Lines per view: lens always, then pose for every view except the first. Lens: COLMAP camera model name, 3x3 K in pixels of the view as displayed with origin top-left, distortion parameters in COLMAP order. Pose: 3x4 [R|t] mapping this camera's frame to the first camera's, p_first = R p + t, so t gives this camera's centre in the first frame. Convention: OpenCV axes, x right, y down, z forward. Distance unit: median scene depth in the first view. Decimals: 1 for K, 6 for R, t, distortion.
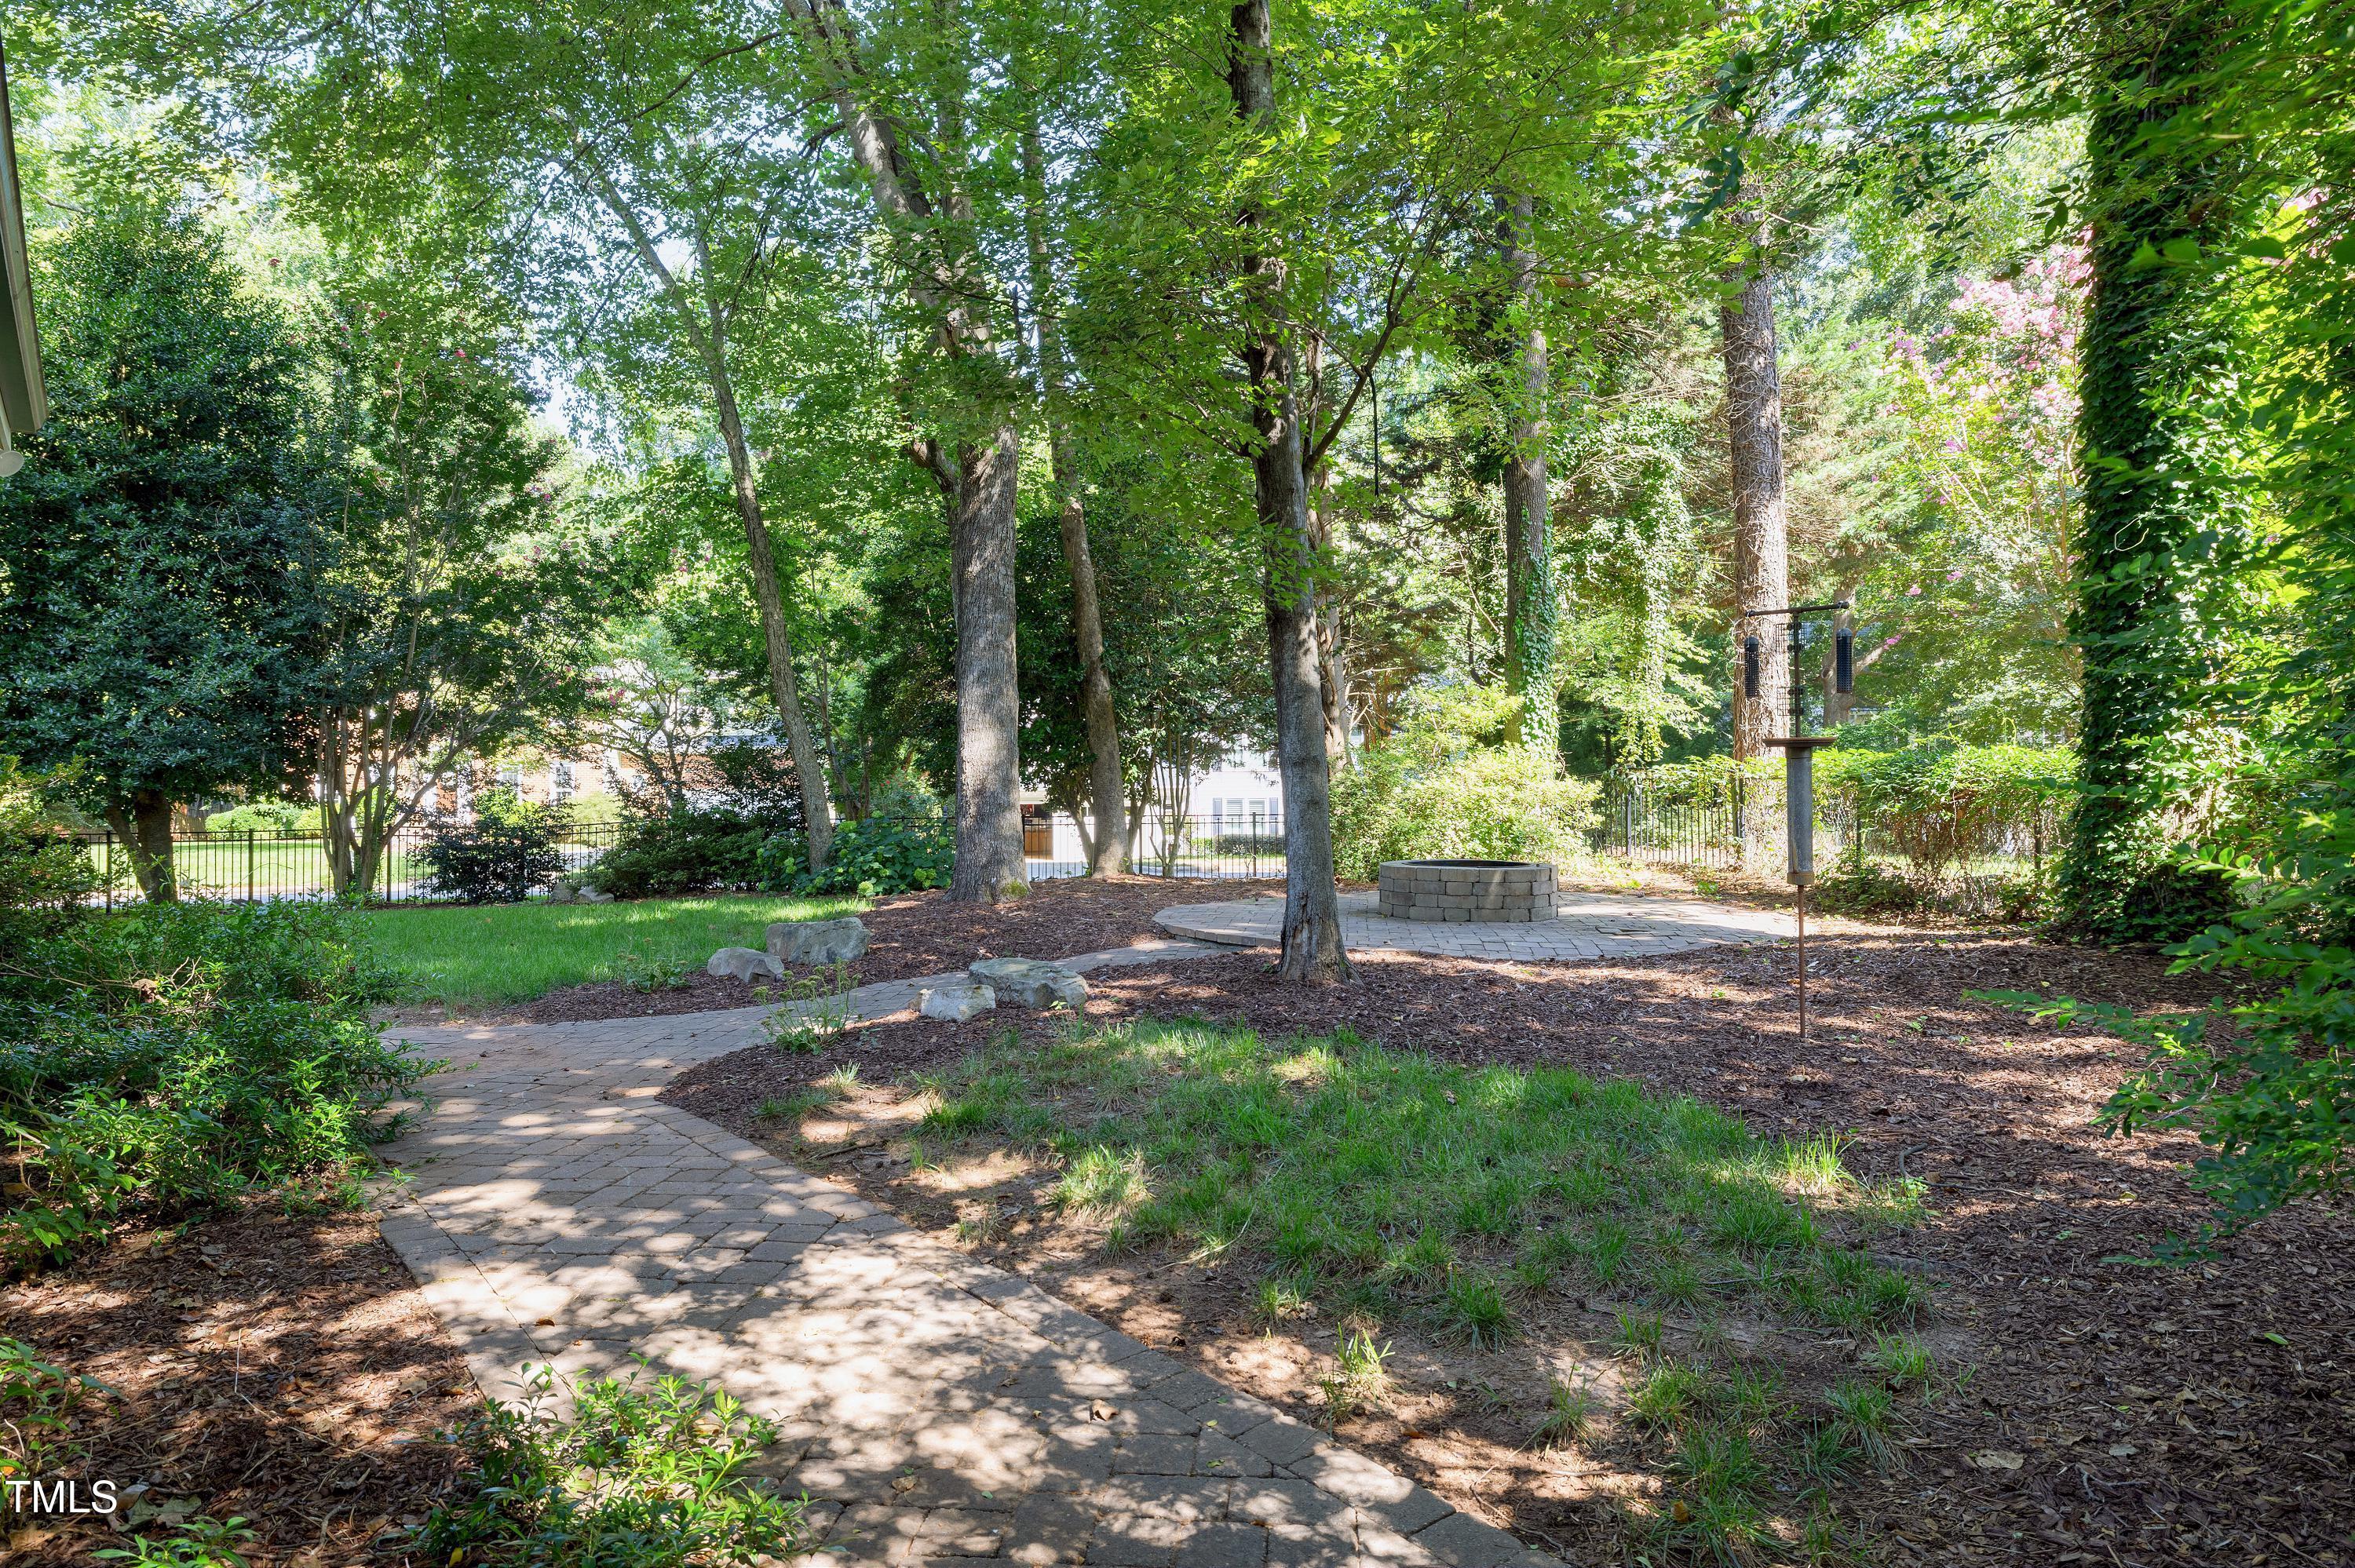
lens RADIAL K [[1341.0, 0, 1177.5], [0, 1341.0, 784.0], [0, 0, 1]] dist [-0.002441, 0.000150]
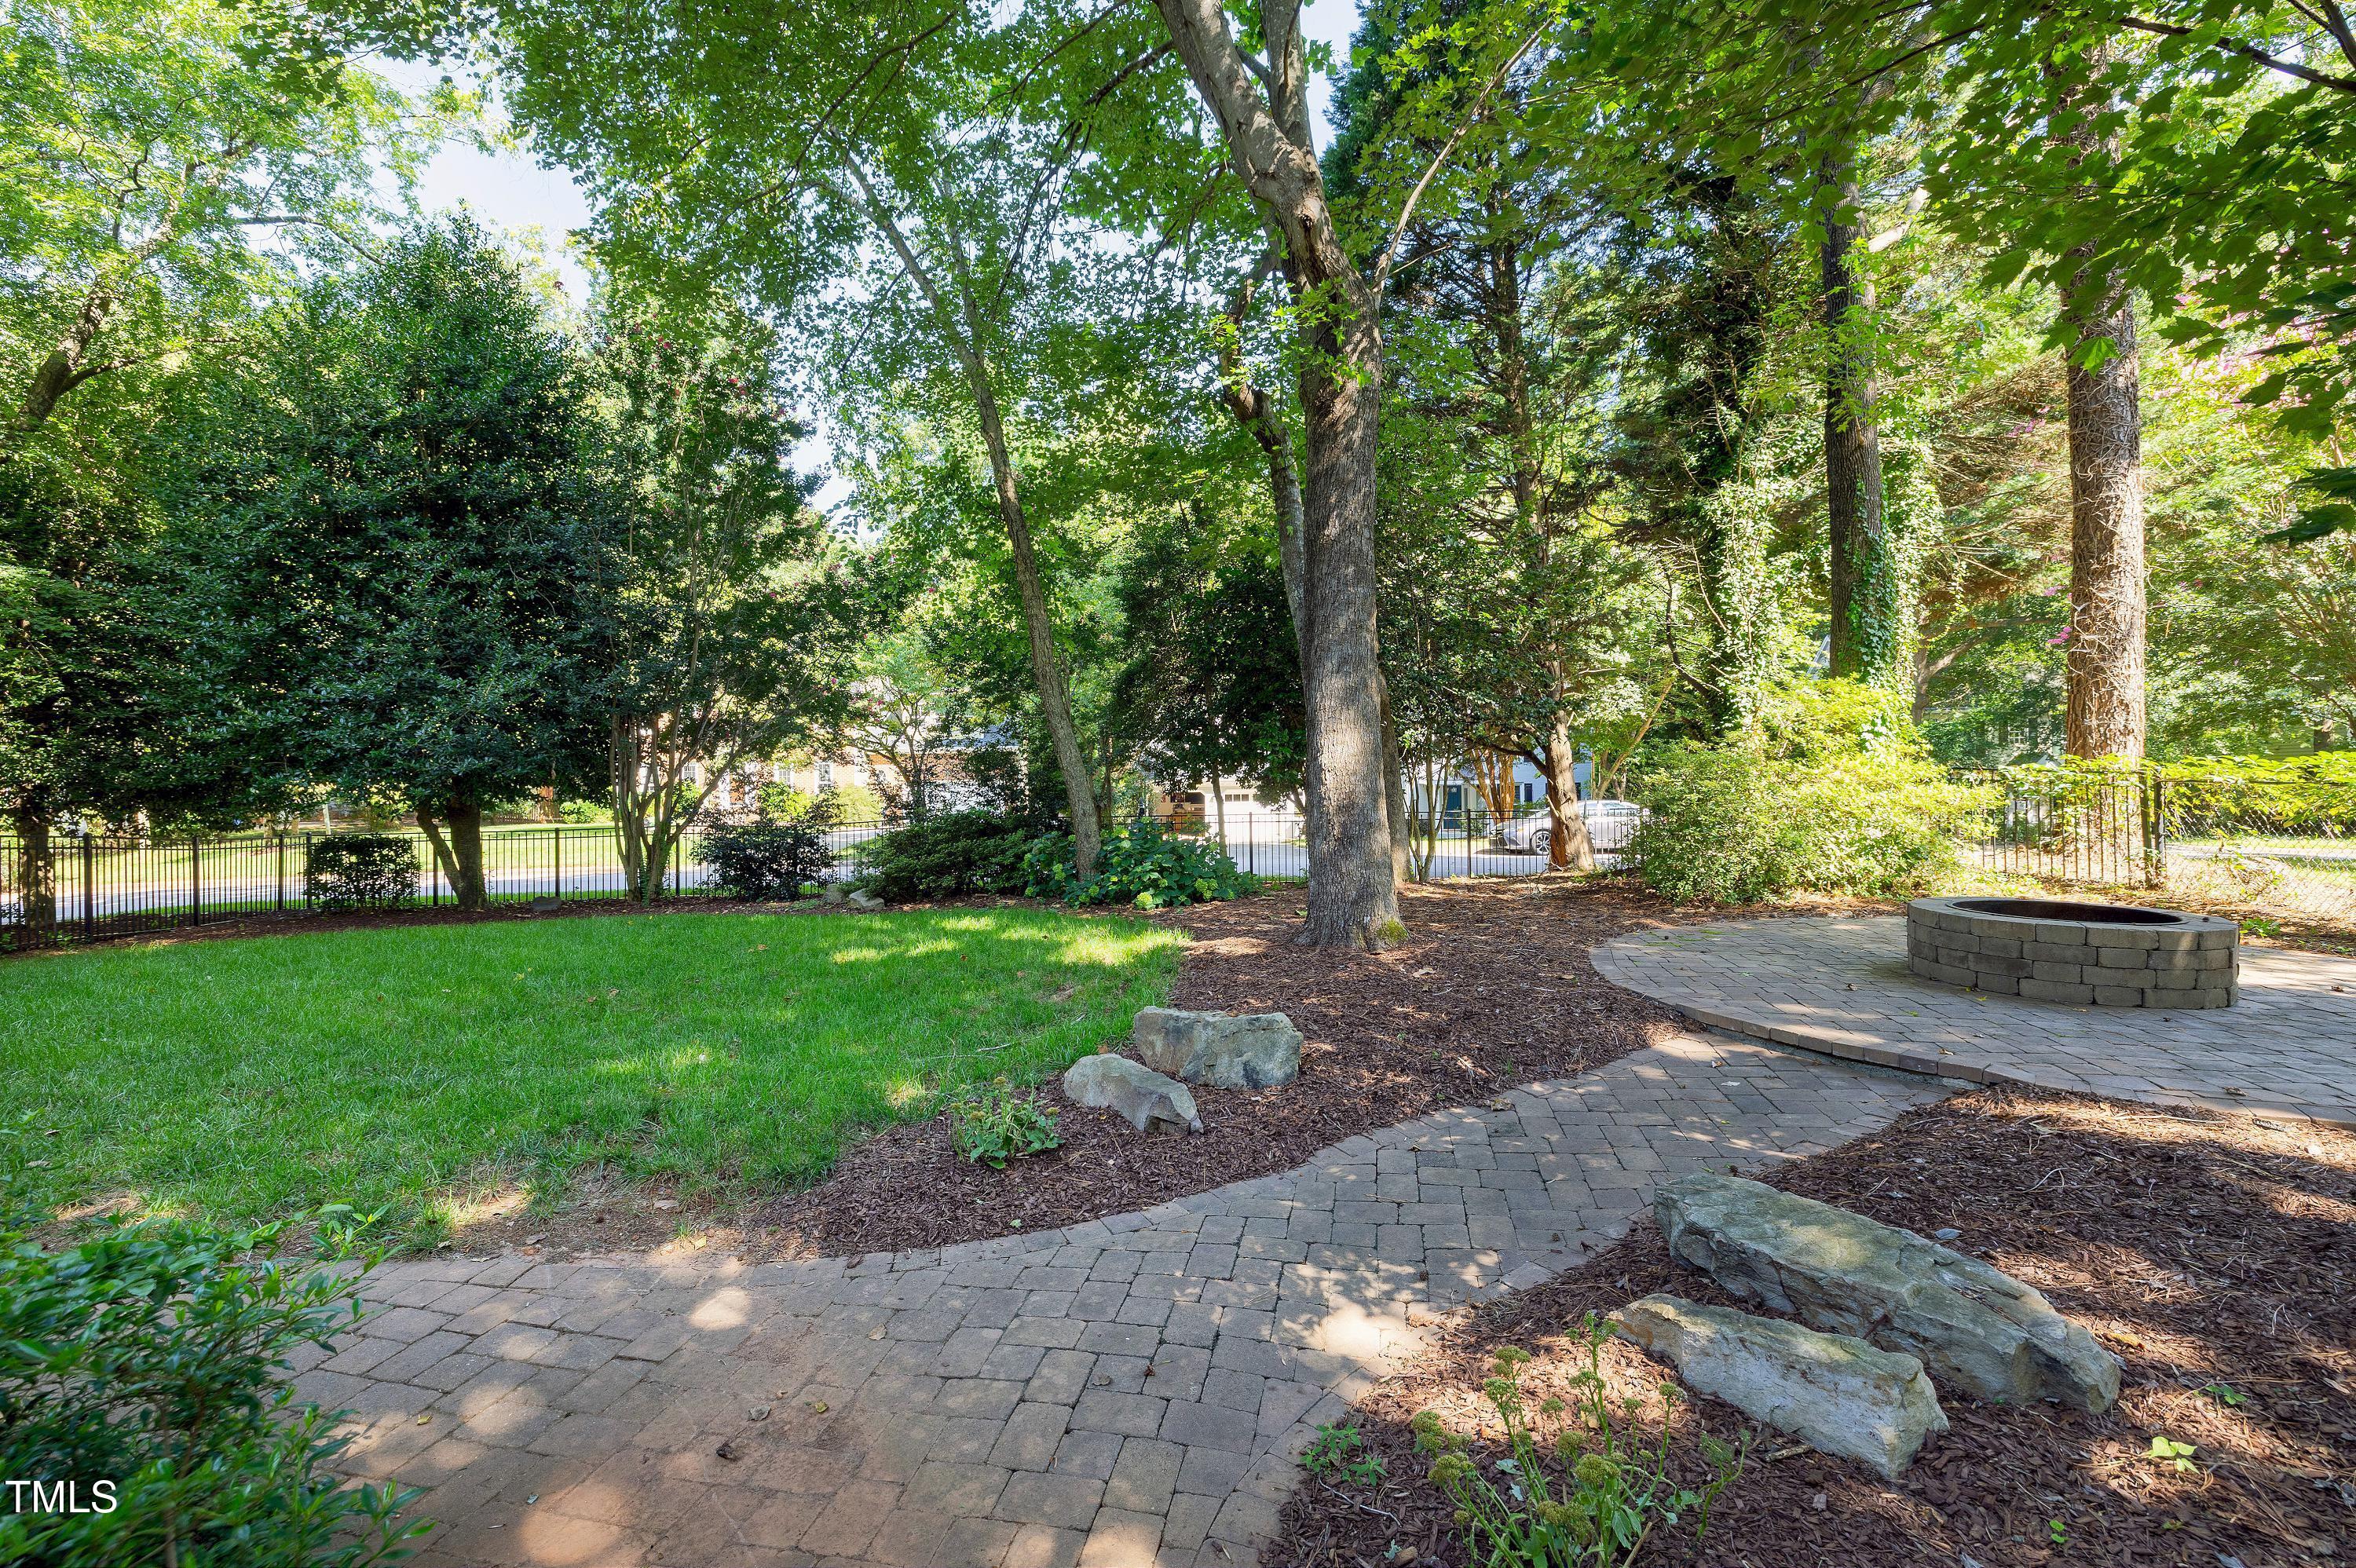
lens RADIAL K [[996.8, 0, 1178.0], [0, 996.8, 784.0], [0, 0, 1]] dist [0.000628, 0.000234]
pose [[0.996183, -0.003593, -0.087212, -0.107628], [0.004563, 0.999930, 0.010935, -0.008528], [0.087166, -0.011291, 0.996130, 0.220023]]
